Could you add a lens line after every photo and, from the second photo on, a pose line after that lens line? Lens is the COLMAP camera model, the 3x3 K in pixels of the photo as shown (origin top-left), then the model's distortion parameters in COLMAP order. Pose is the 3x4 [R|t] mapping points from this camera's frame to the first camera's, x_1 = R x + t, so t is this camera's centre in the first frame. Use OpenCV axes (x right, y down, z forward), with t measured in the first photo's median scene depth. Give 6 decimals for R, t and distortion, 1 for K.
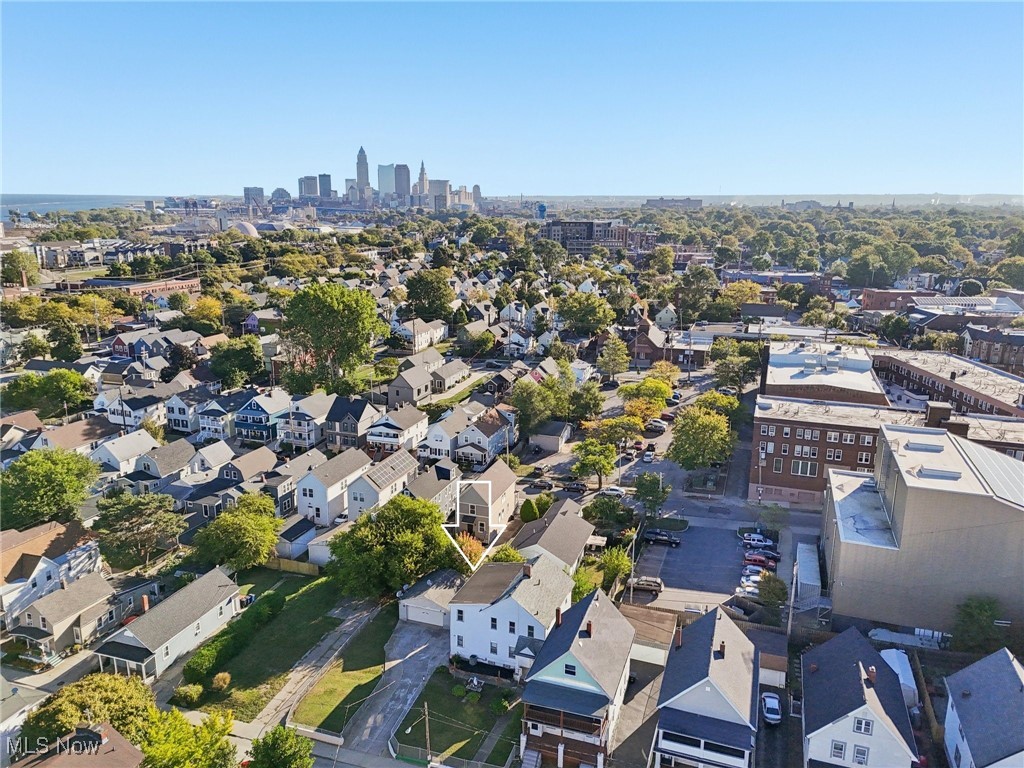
lens RADIAL K [[759.2, 0, 512.0], [0, 759.2, 384.0], [0, 0, 1]] dist [0.067925, -0.062942]
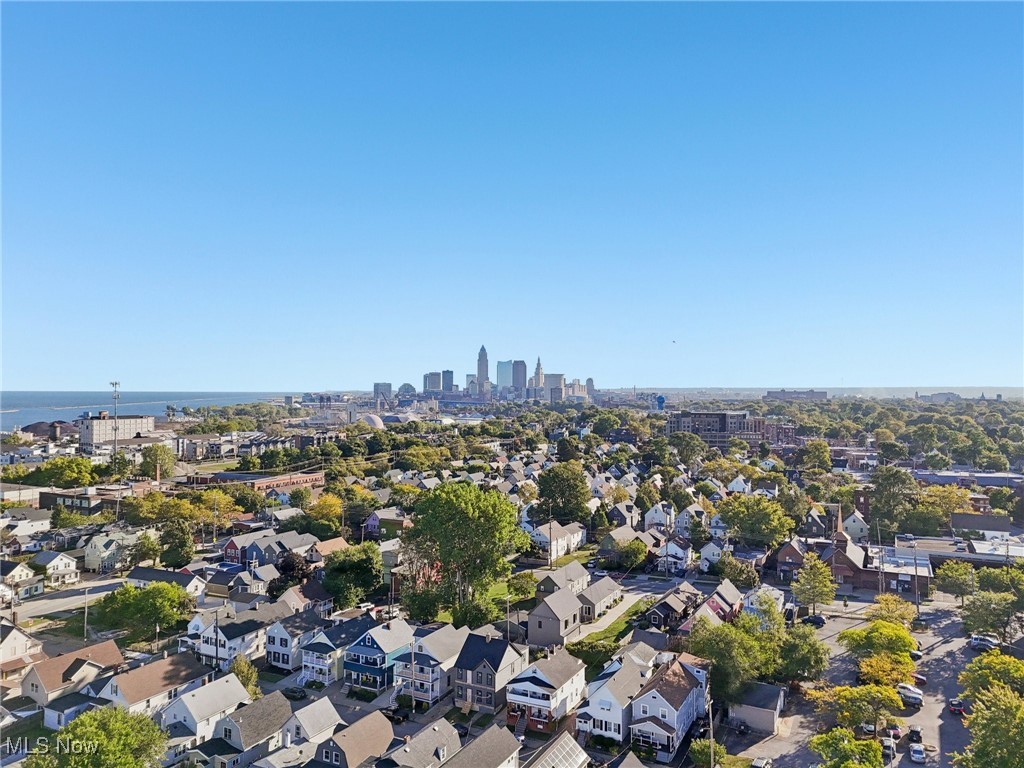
lens RADIAL K [[759.2, 0, 512.0], [0, 759.2, 384.0], [0, 0, 1]] dist [0.067925, -0.062942]
pose [[0.989191, -0.007121, -0.146461, -0.046403], [-0.029021, 0.969555, -0.243148, -0.028167], [0.143733, 0.244770, 0.958868, 0.125627]]
